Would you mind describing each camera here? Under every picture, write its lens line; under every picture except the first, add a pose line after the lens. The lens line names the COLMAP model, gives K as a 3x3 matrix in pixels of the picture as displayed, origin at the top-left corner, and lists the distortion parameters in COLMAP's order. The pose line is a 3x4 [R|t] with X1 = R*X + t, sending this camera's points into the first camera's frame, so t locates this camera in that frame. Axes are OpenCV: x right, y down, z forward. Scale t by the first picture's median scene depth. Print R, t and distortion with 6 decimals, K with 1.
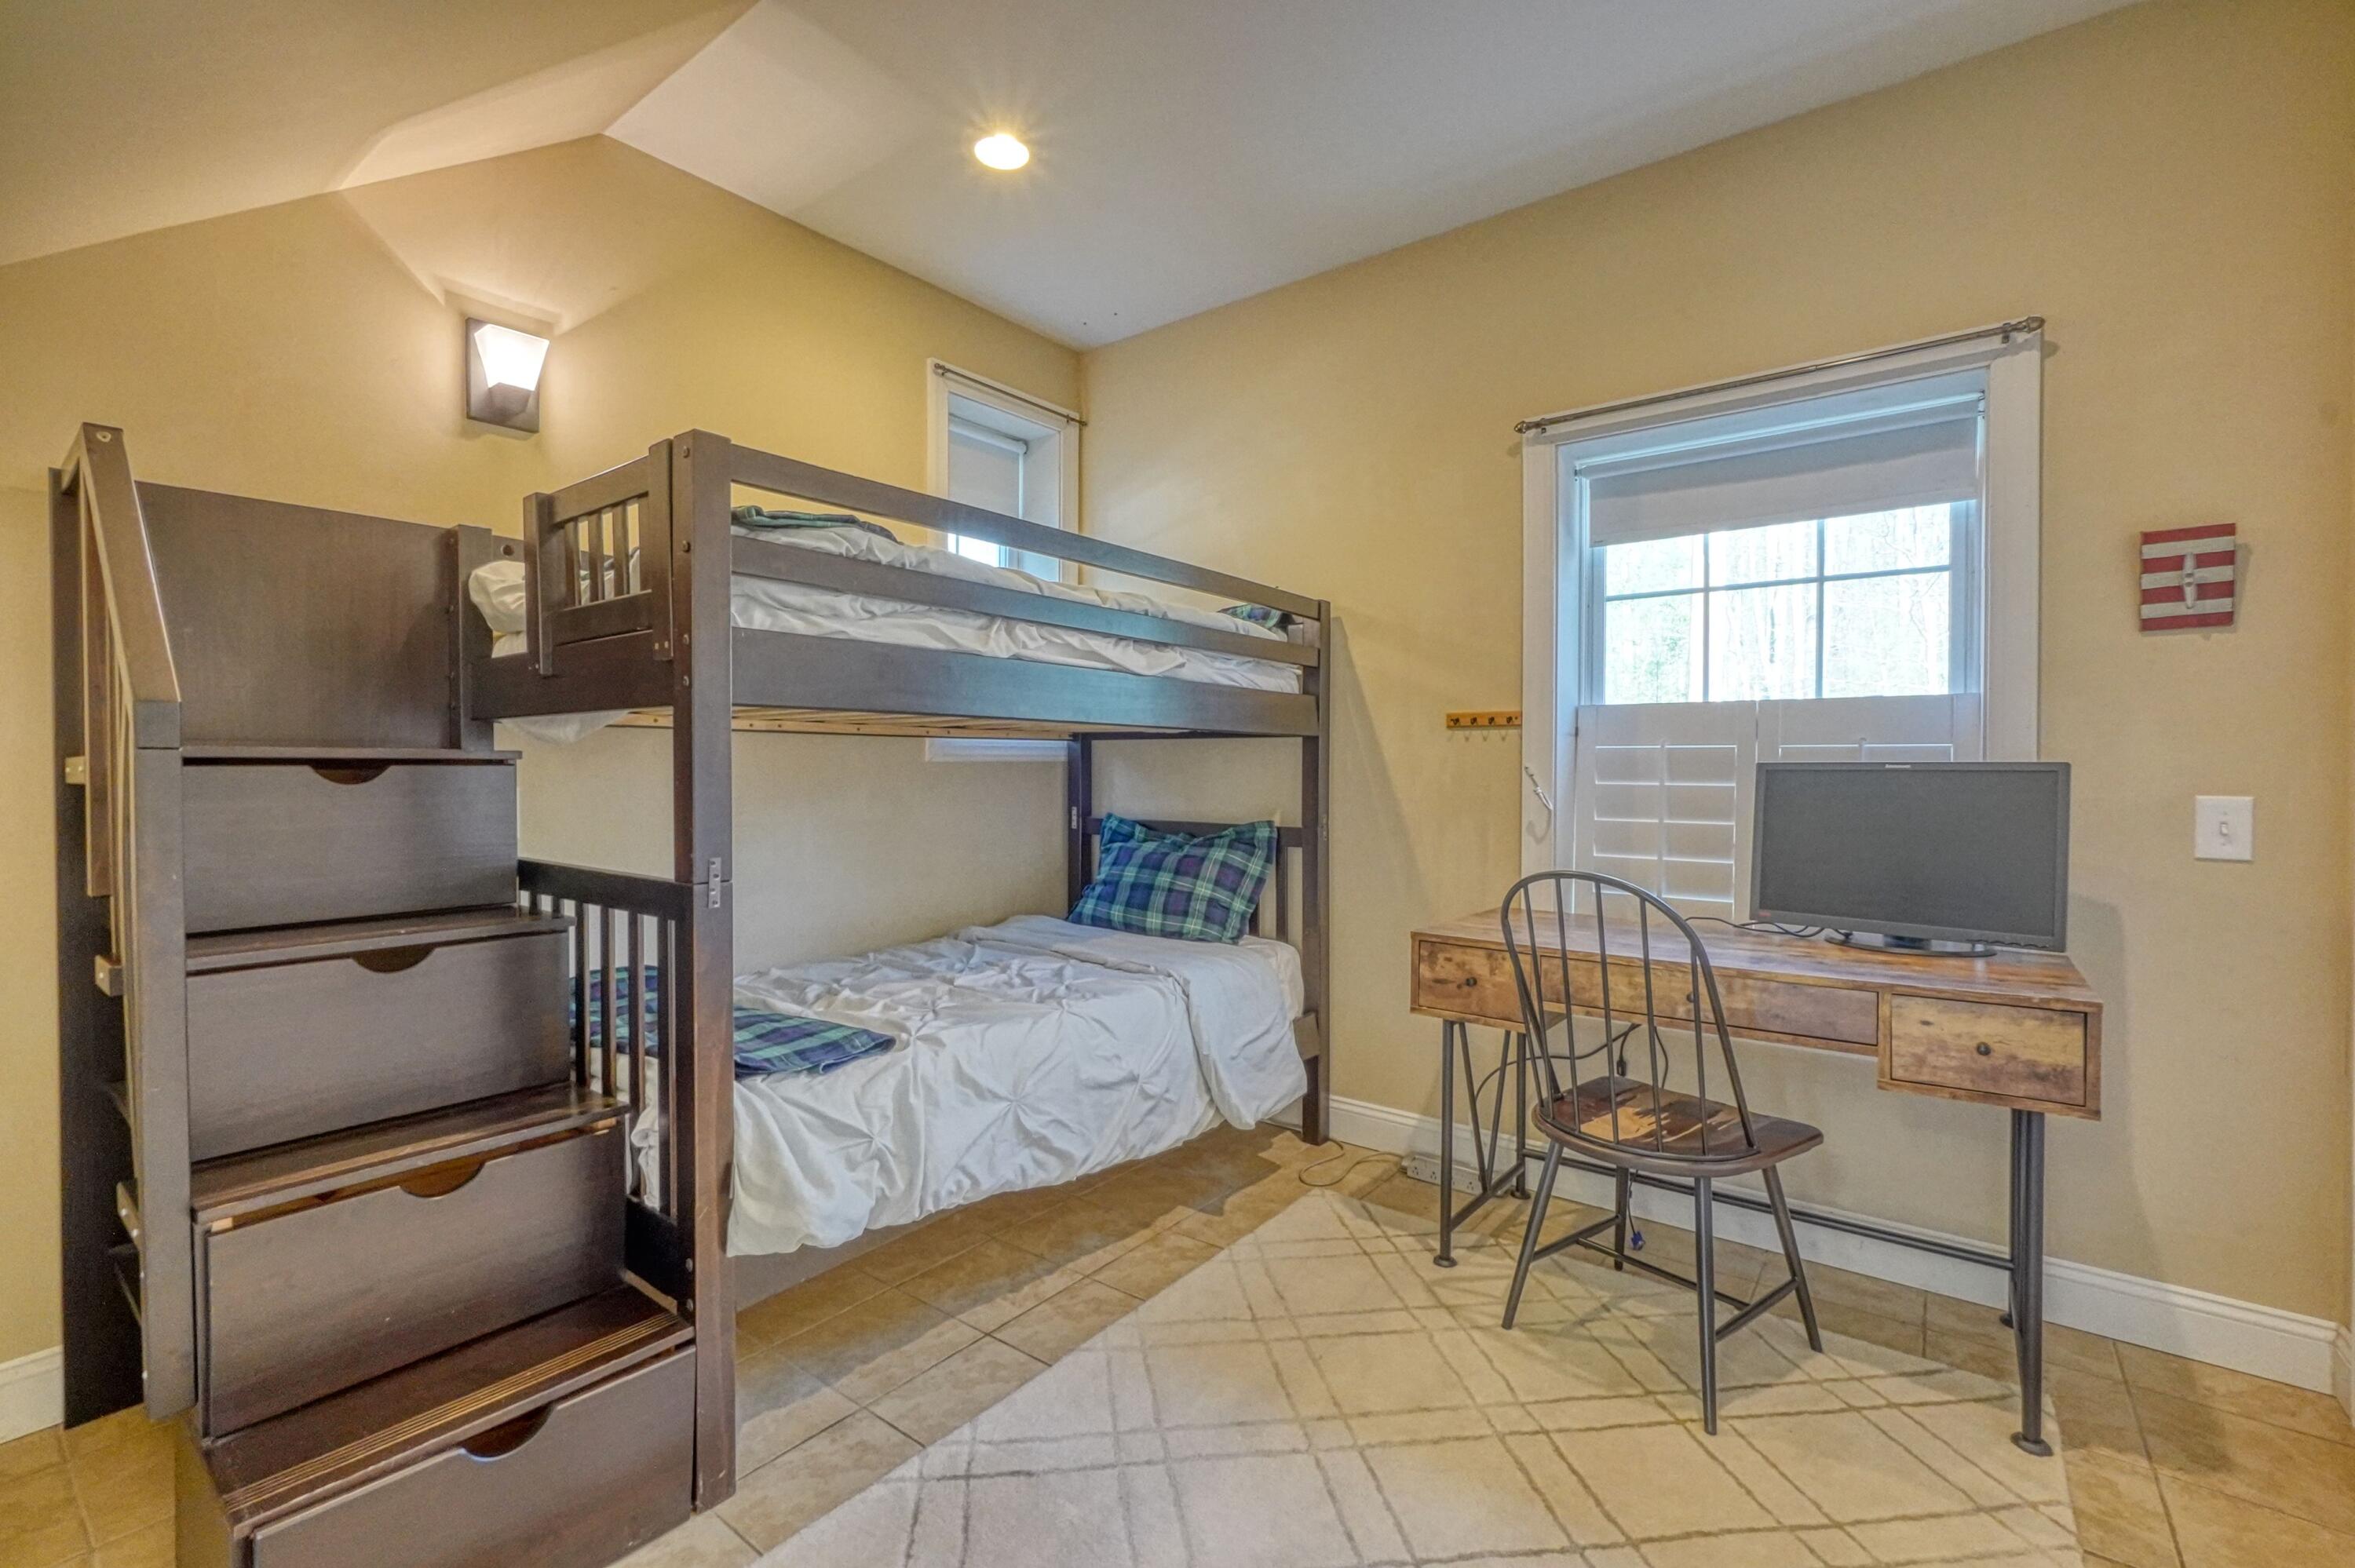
lens RADIAL K [[1016.9, 0, 1174.5], [0, 1016.9, 776.6], [0, 0, 1]] dist [-0.007452, 0.003289]
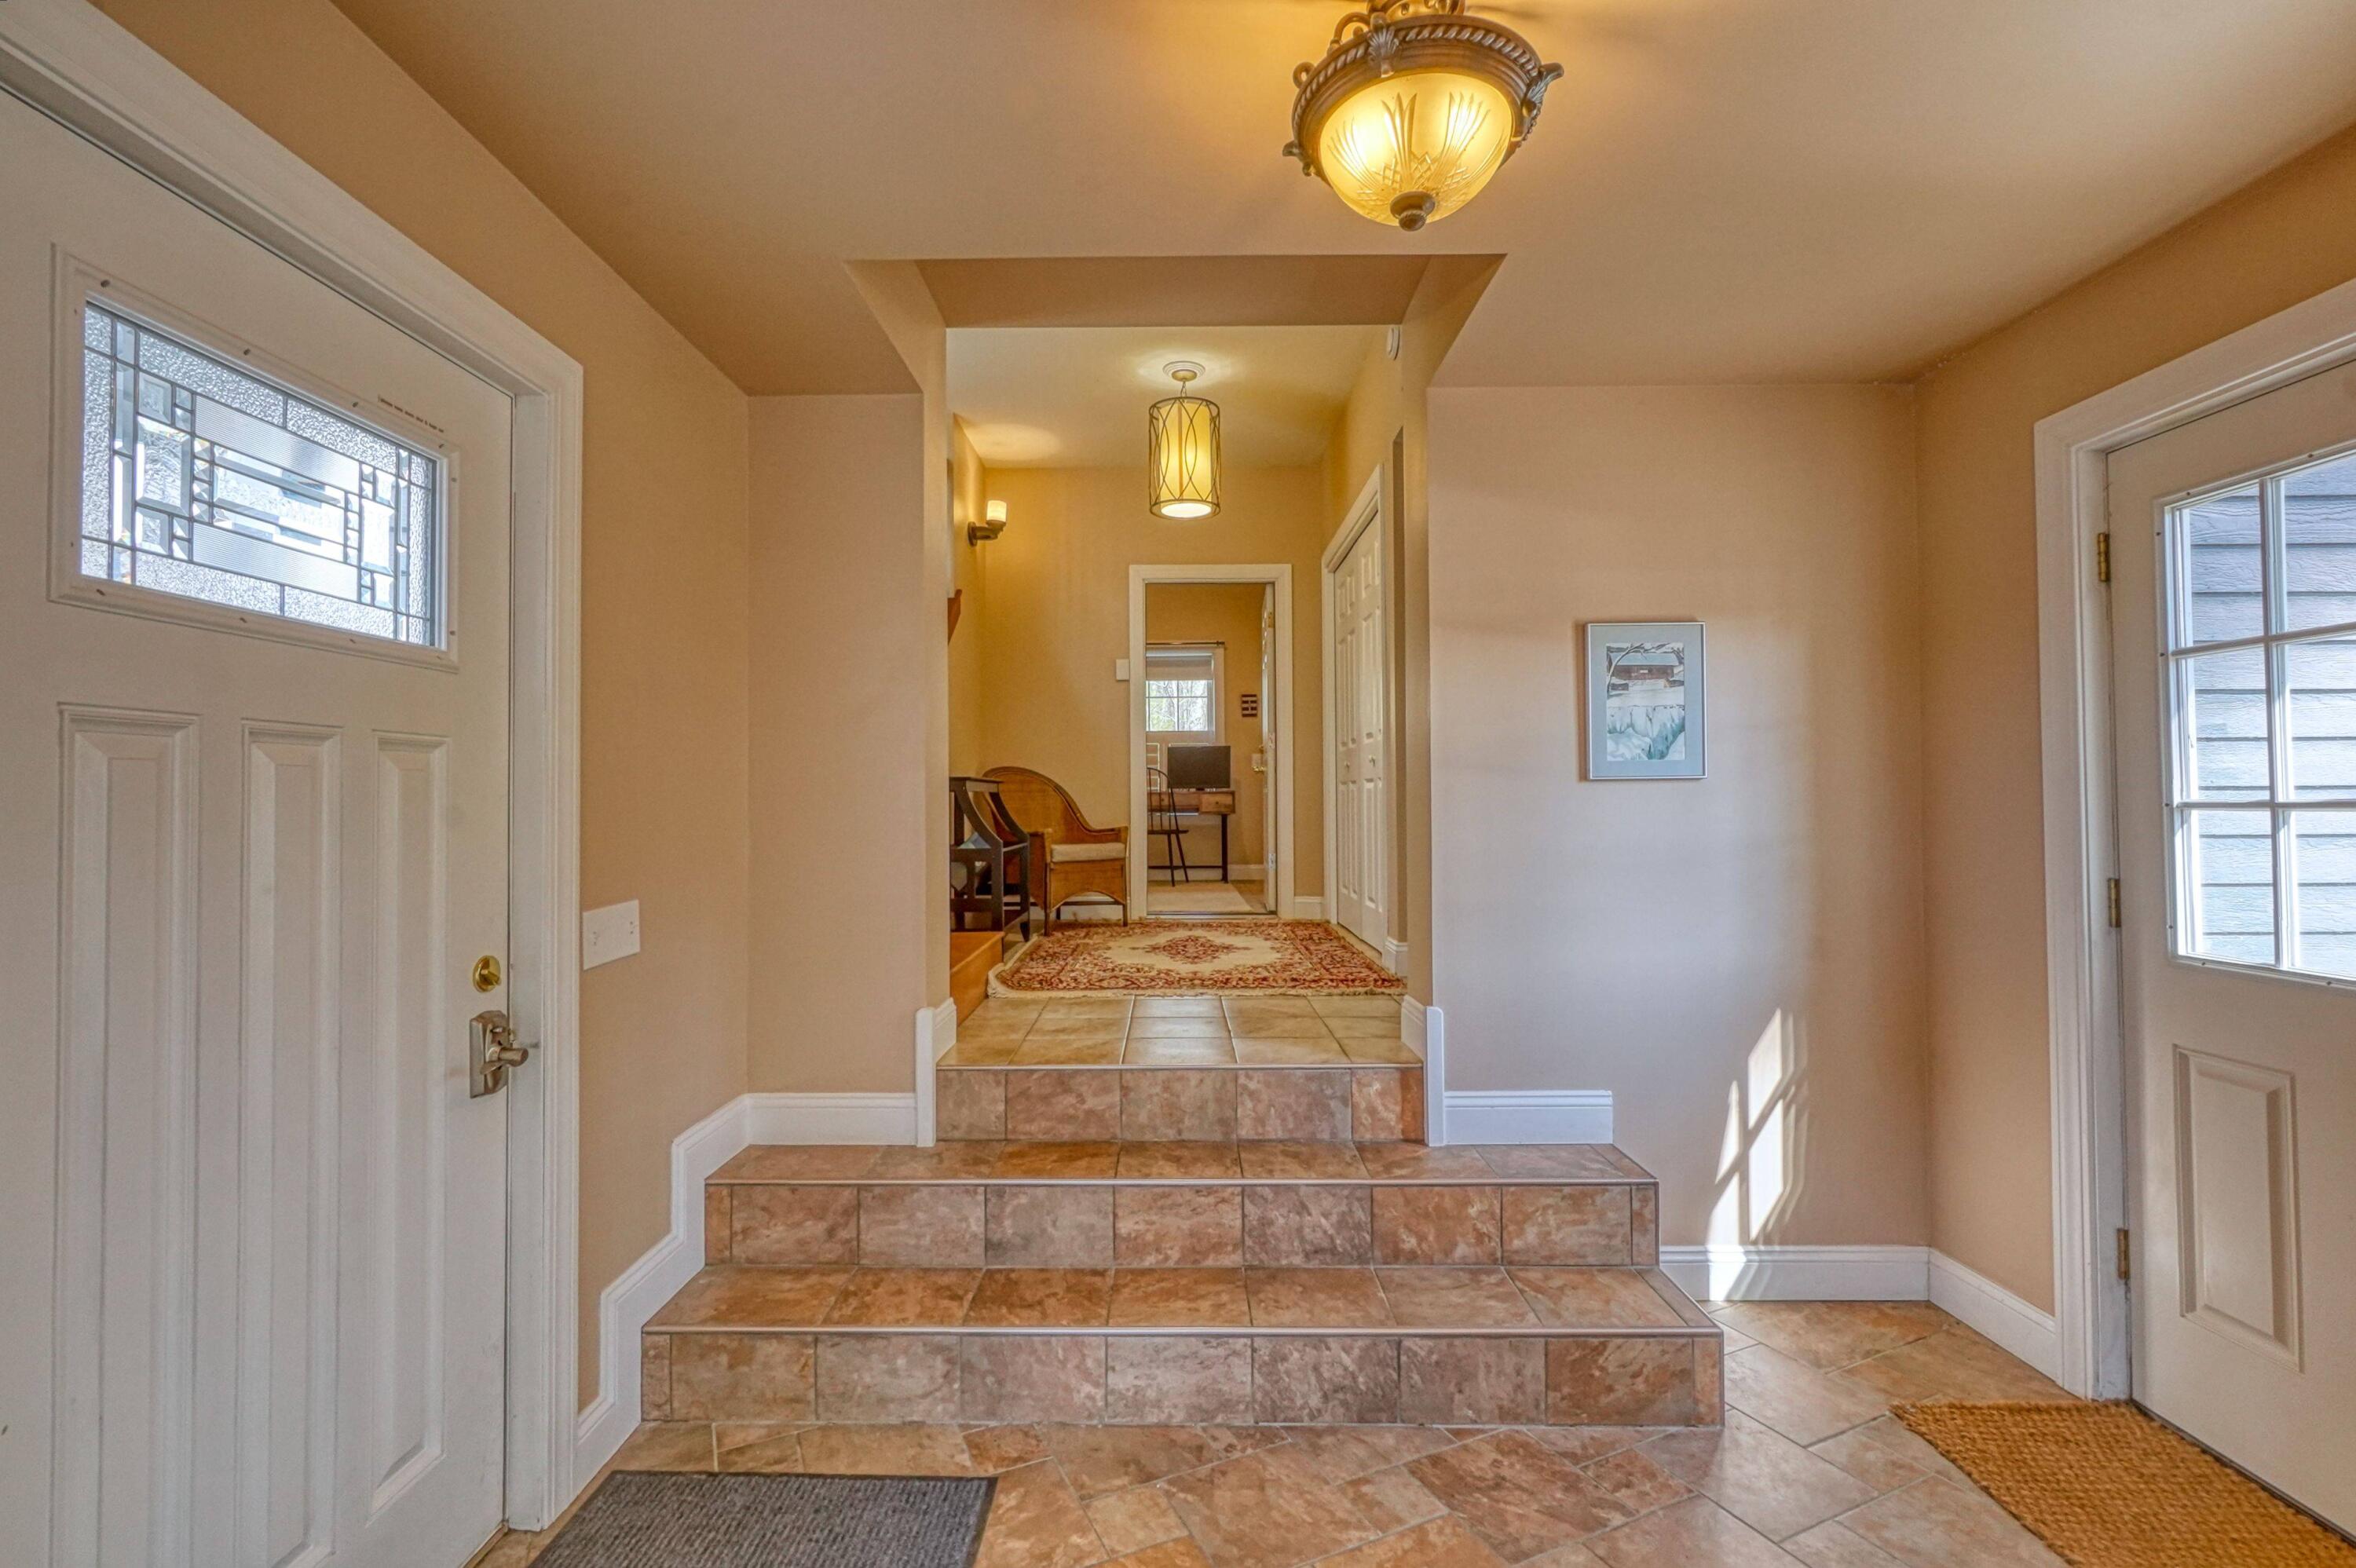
lens RADIAL K [[1017.4, 0, 1177.8], [0, 1017.4, 780.7], [0, 0, 1]] dist [-0.007452, 0.003289]
pose [[0.788423, -0.000280, 0.615133, -1.940210], [0.013591, 0.999764, -0.016965, 0.201074], [-0.614983, 0.021736, 0.788241, -2.251029]]
